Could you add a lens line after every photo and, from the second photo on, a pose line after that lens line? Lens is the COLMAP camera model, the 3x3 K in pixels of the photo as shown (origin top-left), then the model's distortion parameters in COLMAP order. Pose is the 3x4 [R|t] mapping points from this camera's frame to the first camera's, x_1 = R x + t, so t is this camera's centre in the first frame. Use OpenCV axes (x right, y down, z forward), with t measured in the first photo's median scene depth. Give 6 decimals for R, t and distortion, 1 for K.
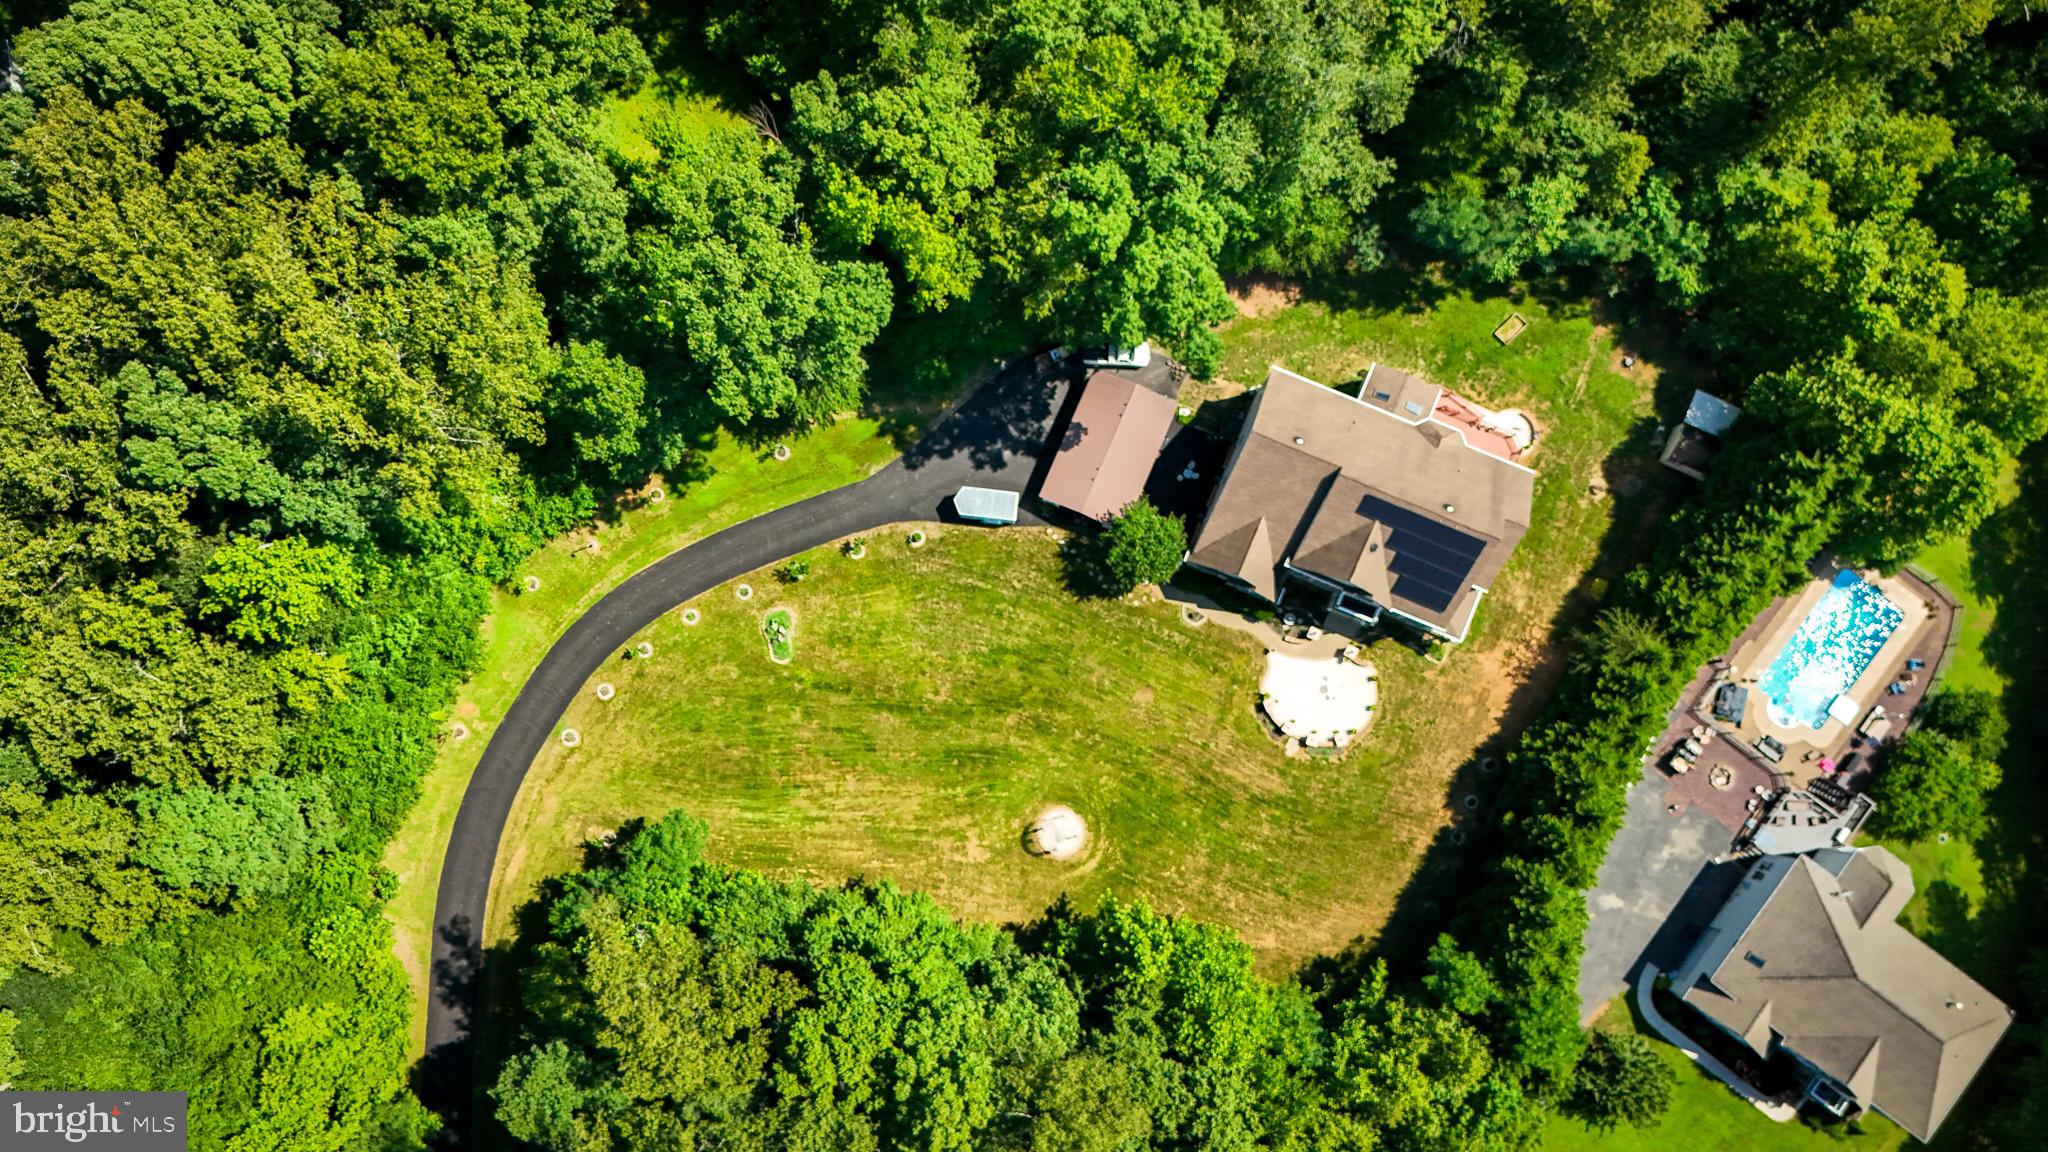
lens RADIAL K [[1478.4, 0, 1024.7], [0, 1478.4, 573.1], [0, 0, 1]] dist [0.007448, 0.002230]
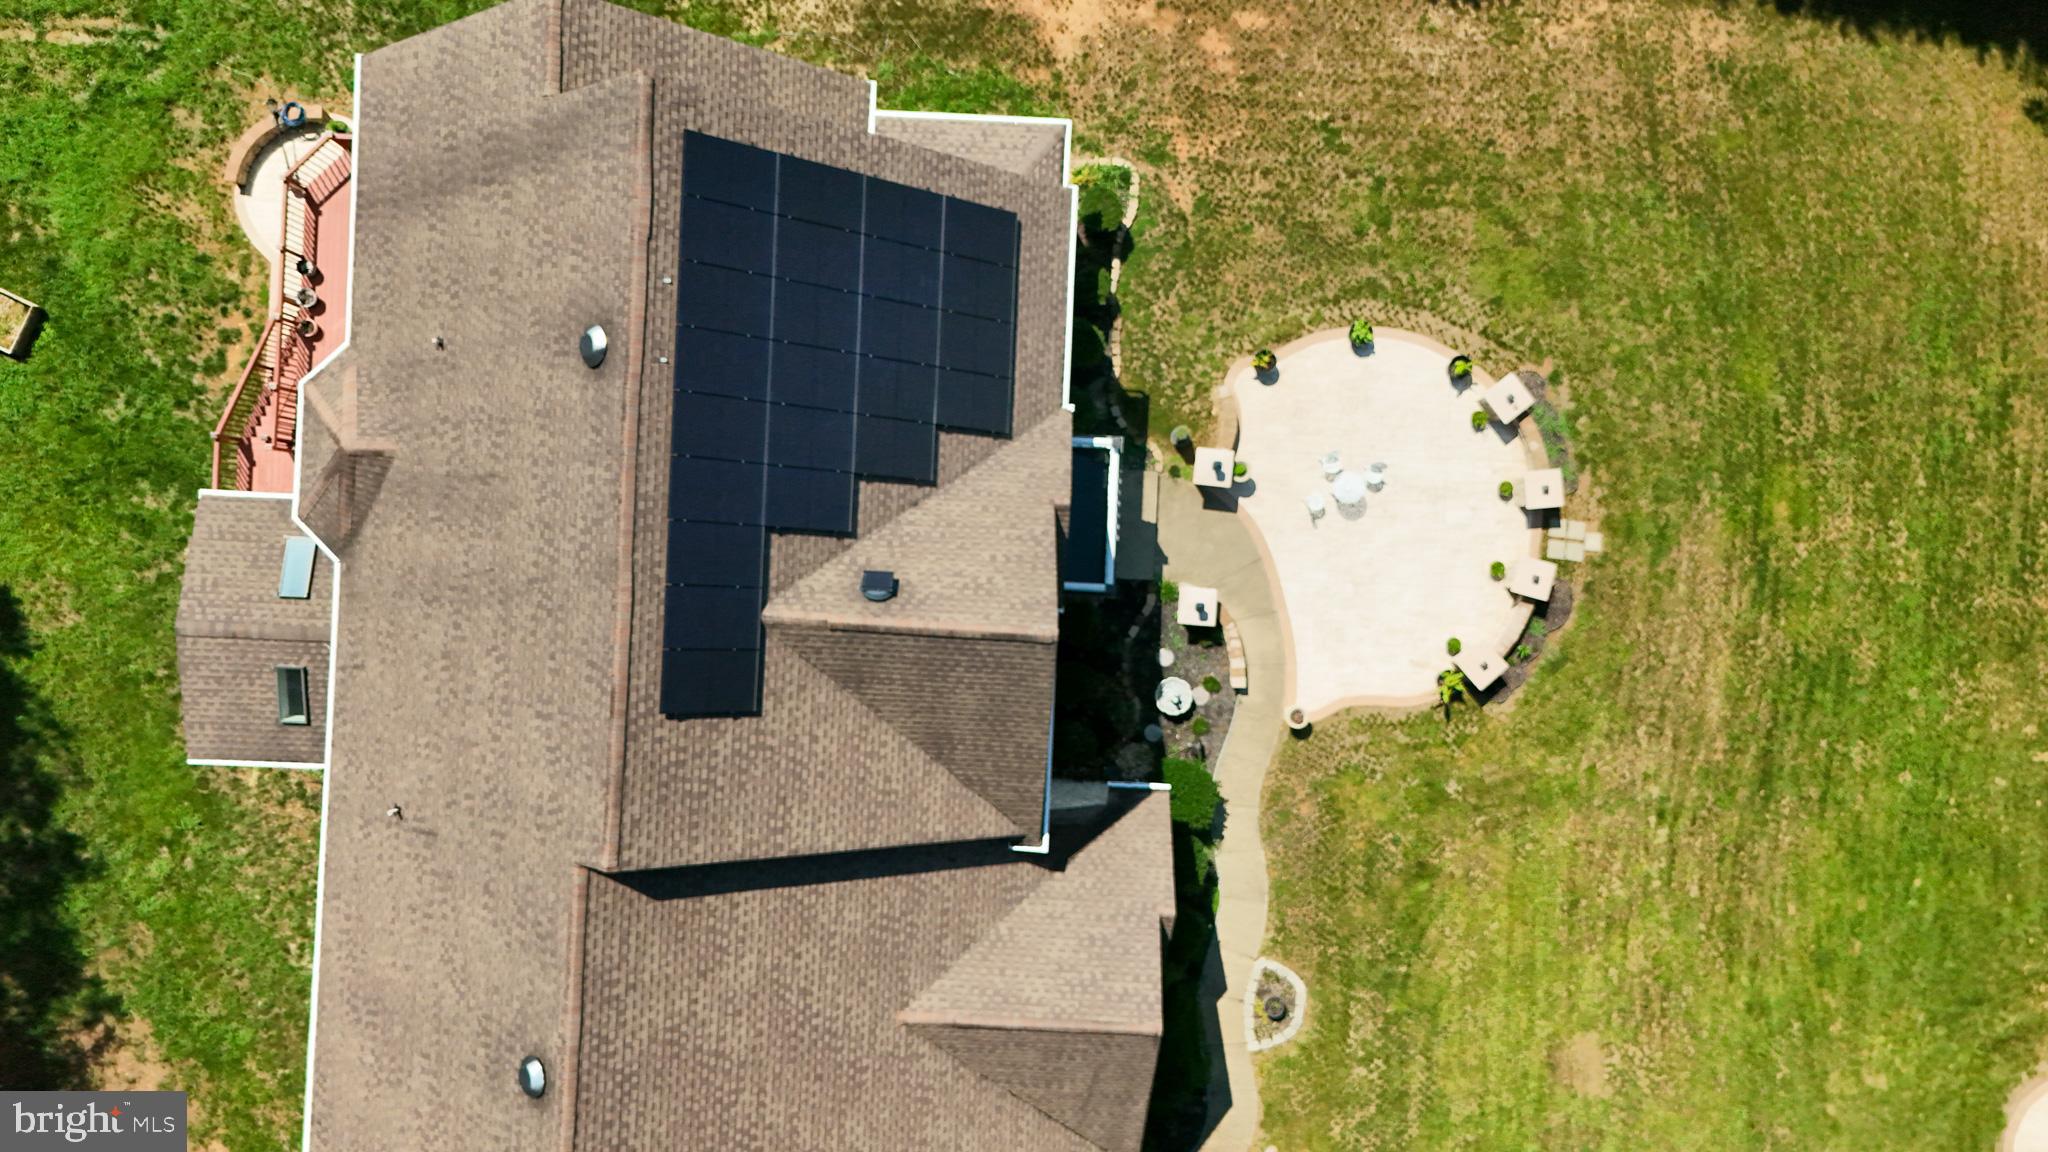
lens RADIAL K [[1478.4, 0, 1027.2], [0, 1478.4, 576.7], [0, 0, 1]] dist [0.007448, 0.002230]
pose [[-0.352799, -0.935698, -0.001603, 0.215011], [0.930841, -0.351141, 0.101171, -0.017183], [-0.095228, 0.034201, 0.994868, 0.719272]]
